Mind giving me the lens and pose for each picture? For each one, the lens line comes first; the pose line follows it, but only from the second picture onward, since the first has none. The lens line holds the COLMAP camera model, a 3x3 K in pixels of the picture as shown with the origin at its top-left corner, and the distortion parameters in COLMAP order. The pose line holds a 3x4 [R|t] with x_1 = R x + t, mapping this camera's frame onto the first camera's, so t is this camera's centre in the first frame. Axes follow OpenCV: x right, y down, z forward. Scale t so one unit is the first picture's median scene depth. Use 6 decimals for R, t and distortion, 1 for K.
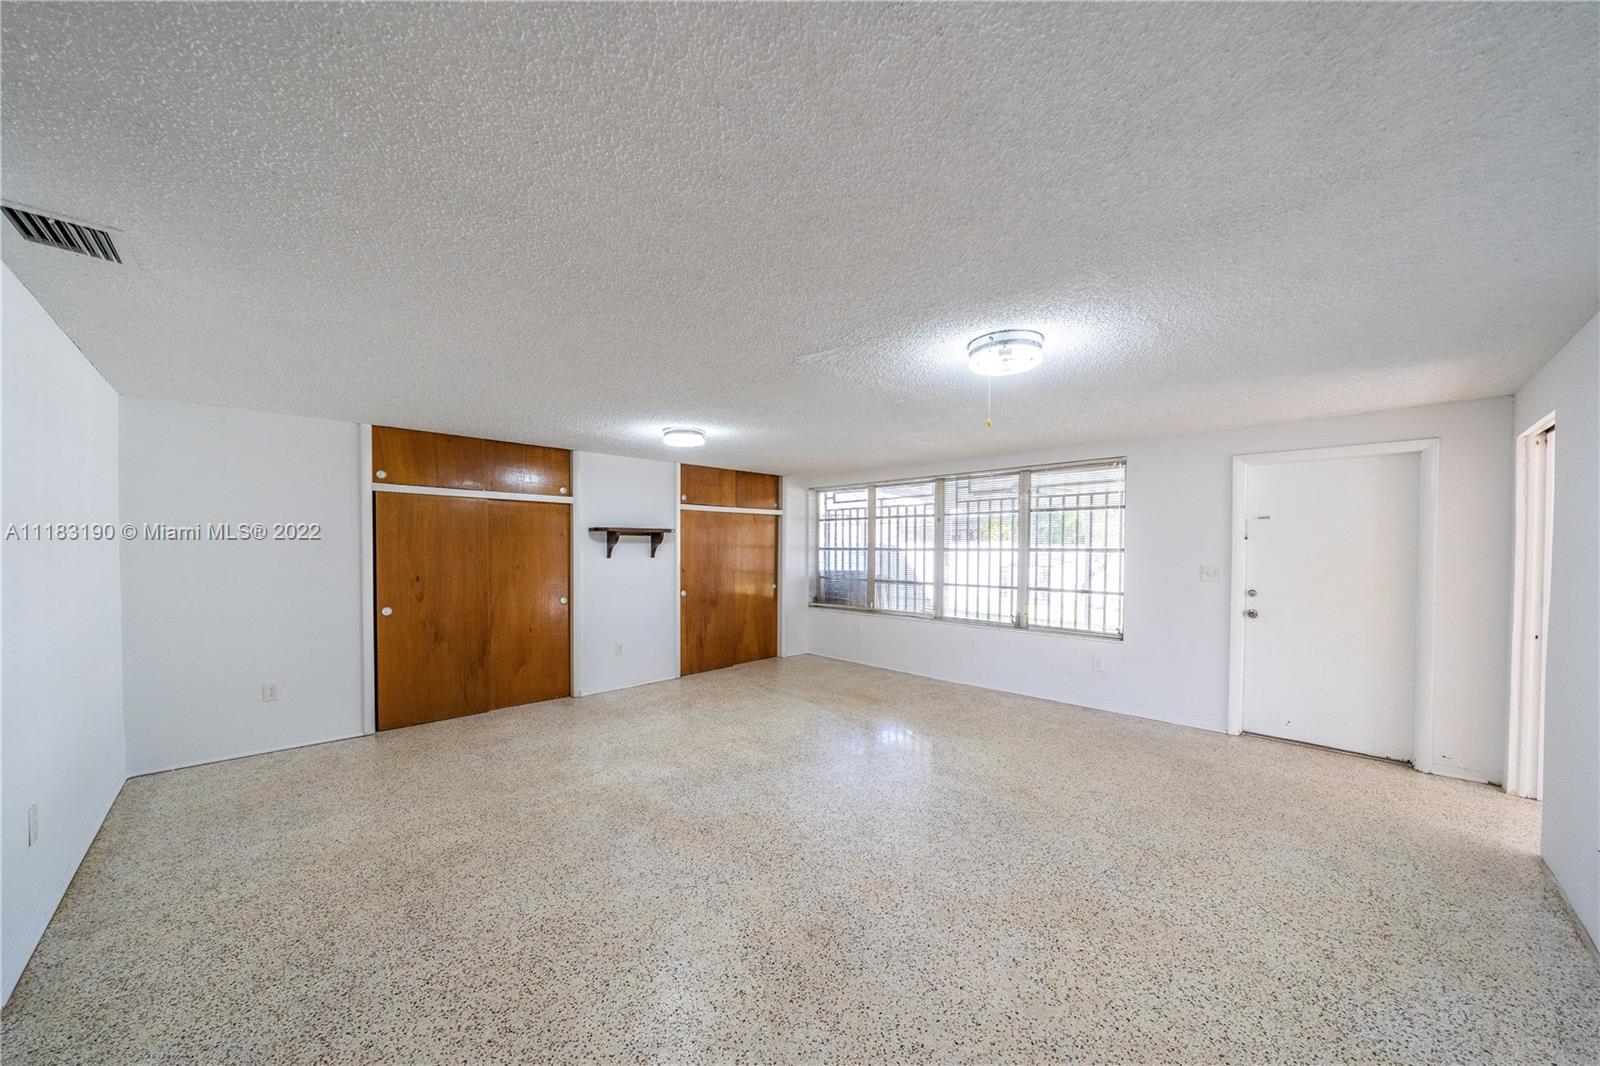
lens RADIAL K [[556.0, 0, 799.0], [0, 556.0, 540.1], [0, 0, 1]] dist [-0.005781, 0.000276]
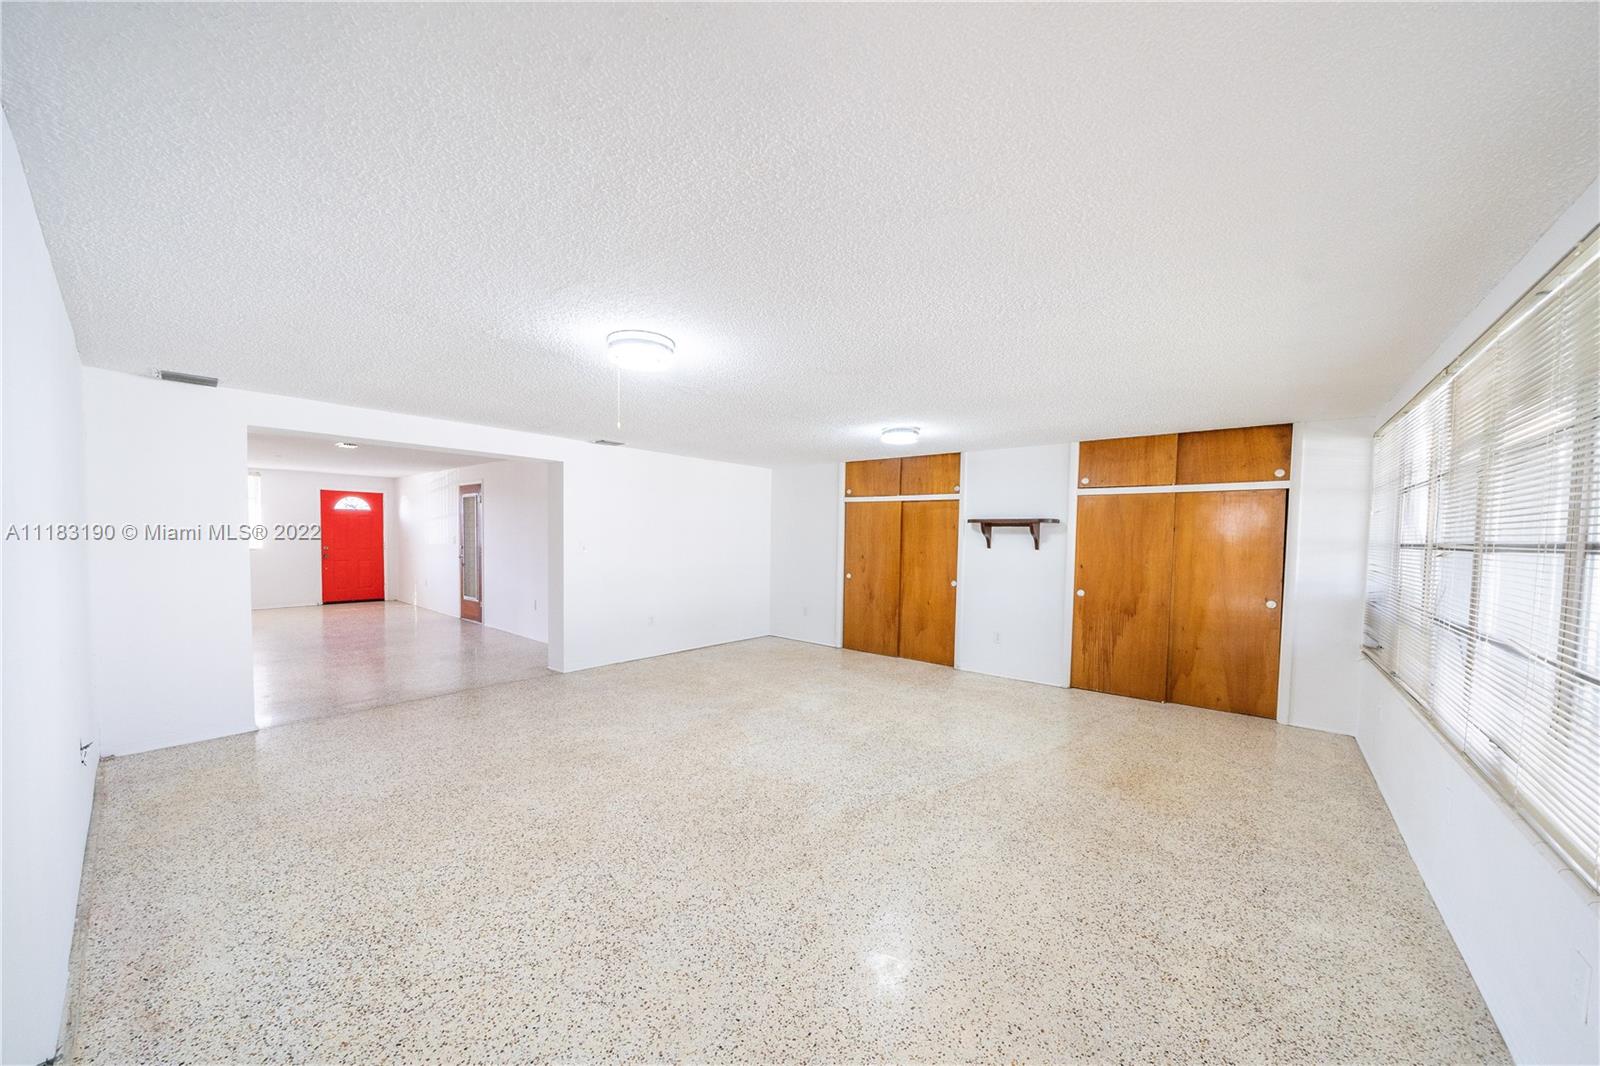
lens RADIAL K [[556.0, 0, 802.3], [0, 556.0, 542.7], [0, 0, 1]] dist [-0.005781, 0.000276]
pose [[0.104280, 0.009979, -0.994498, 0.827477], [-0.003077, 0.999948, 0.009711, 0.015830], [0.994543, 0.002047, 0.104306, 0.671139]]
